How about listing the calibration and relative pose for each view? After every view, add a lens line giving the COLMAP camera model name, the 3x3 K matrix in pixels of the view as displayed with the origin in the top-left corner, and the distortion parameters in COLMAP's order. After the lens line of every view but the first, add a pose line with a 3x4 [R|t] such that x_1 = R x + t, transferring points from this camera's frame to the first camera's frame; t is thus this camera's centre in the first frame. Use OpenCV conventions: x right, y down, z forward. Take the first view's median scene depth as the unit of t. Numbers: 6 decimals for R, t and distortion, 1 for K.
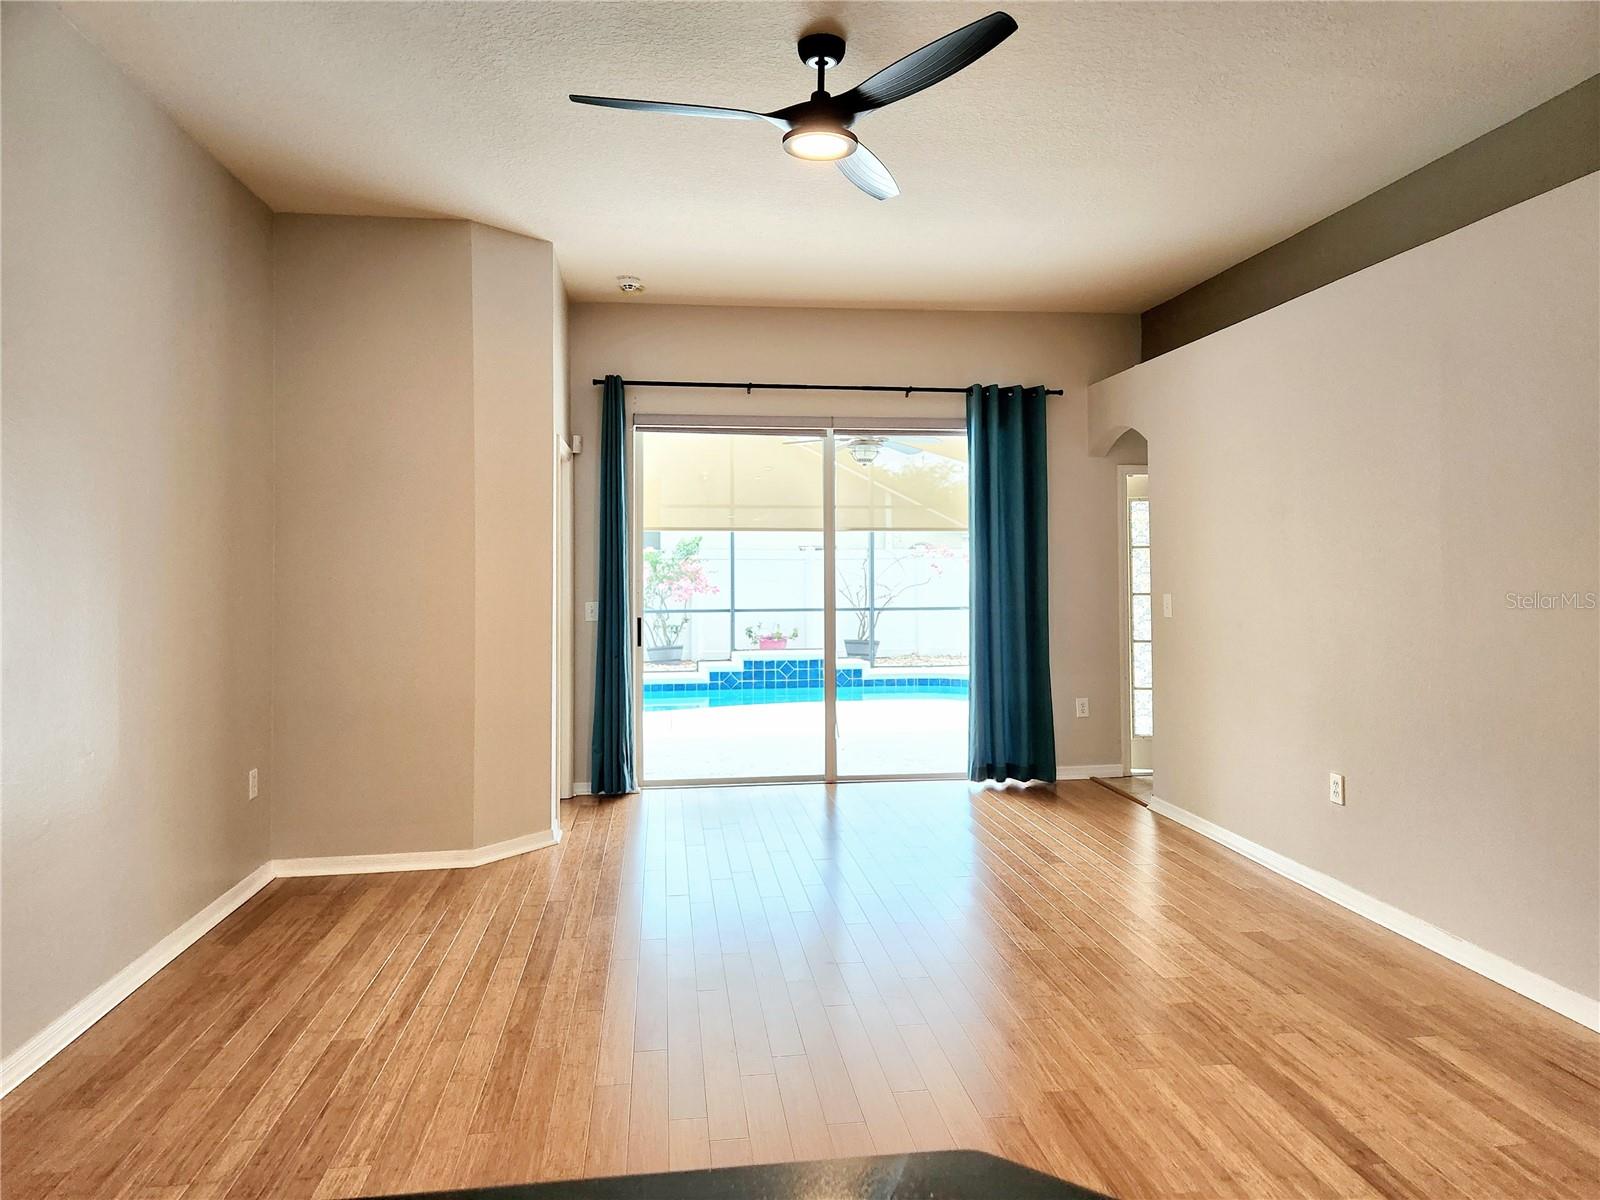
lens RADIAL K [[1091.4, 0, 796.3], [0, 1091.4, 593.3], [0, 0, 1]] dist [0.044056, -0.019457]
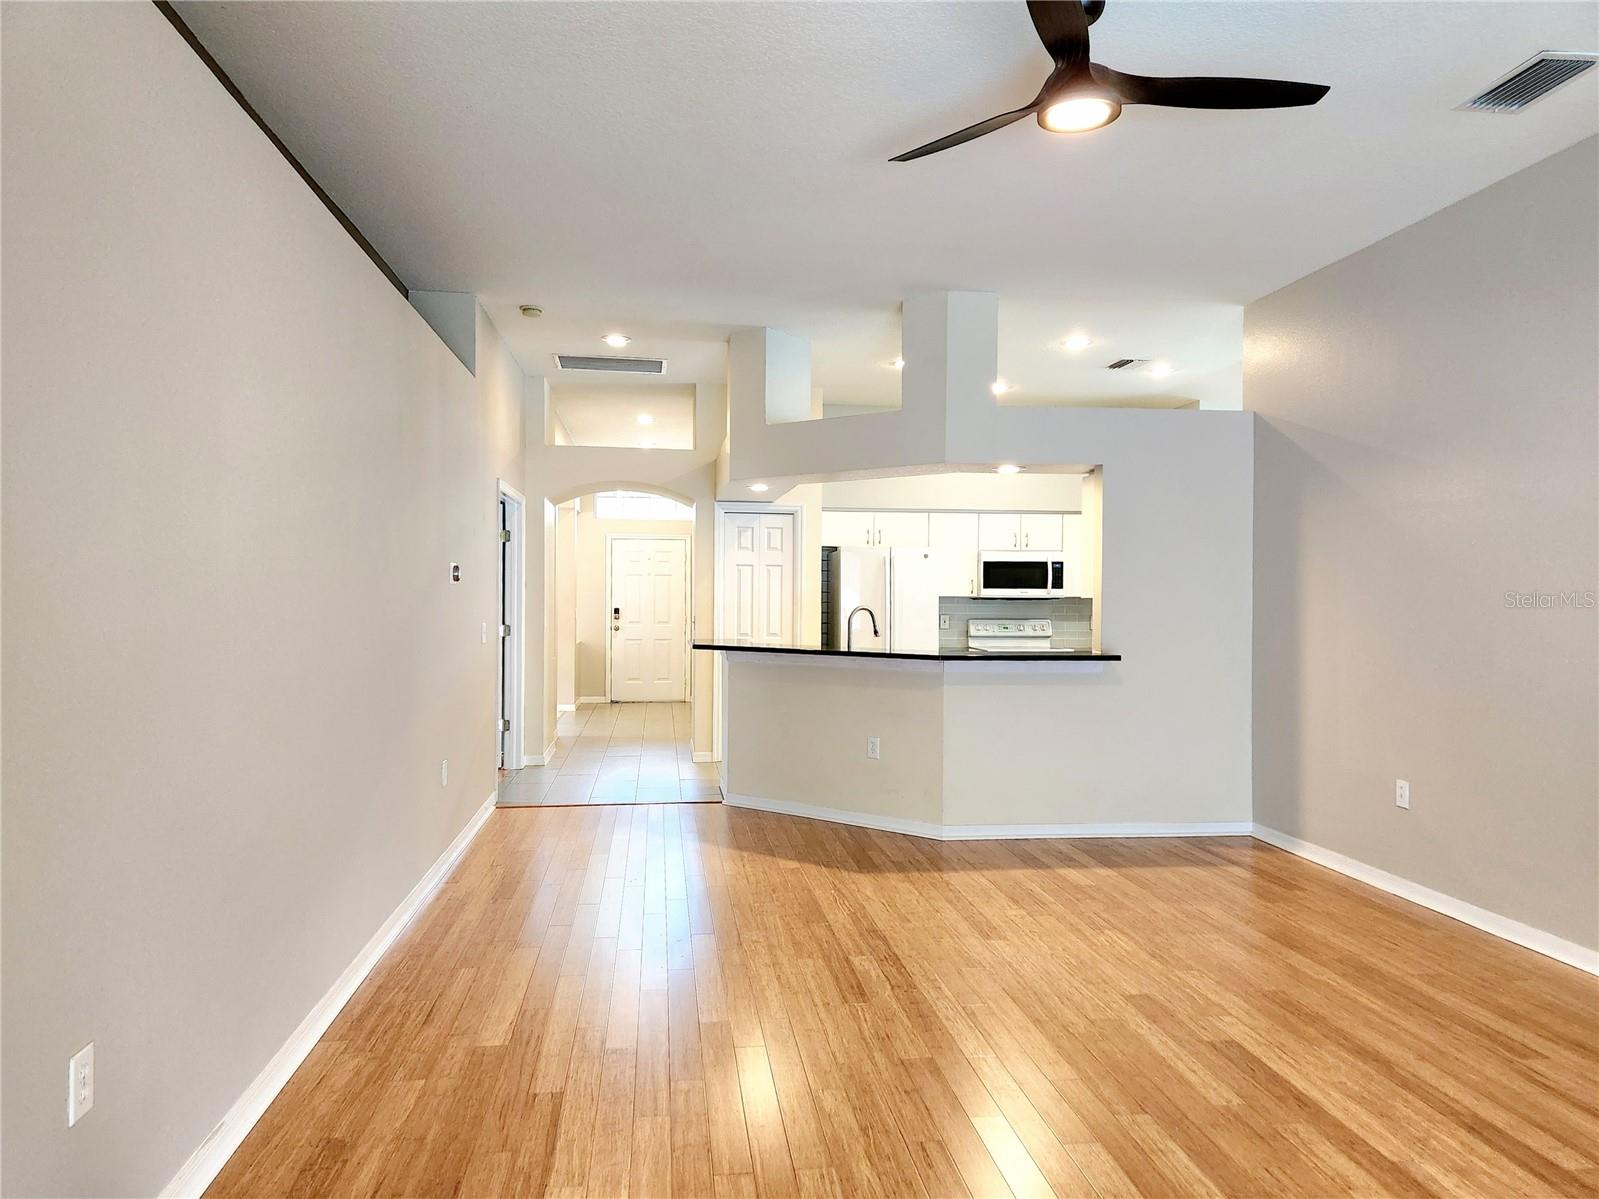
lens RADIAL K [[1090.7, 0, 797.3], [0, 1090.7, 596.3], [0, 0, 1]] dist [0.044056, -0.019457]
pose [[-0.999992, 0.000400, -0.004080, 0.294761], [0.000272, 0.999514, 0.031157, -0.056427], [0.004091, 0.031155, -0.999506, 2.121019]]
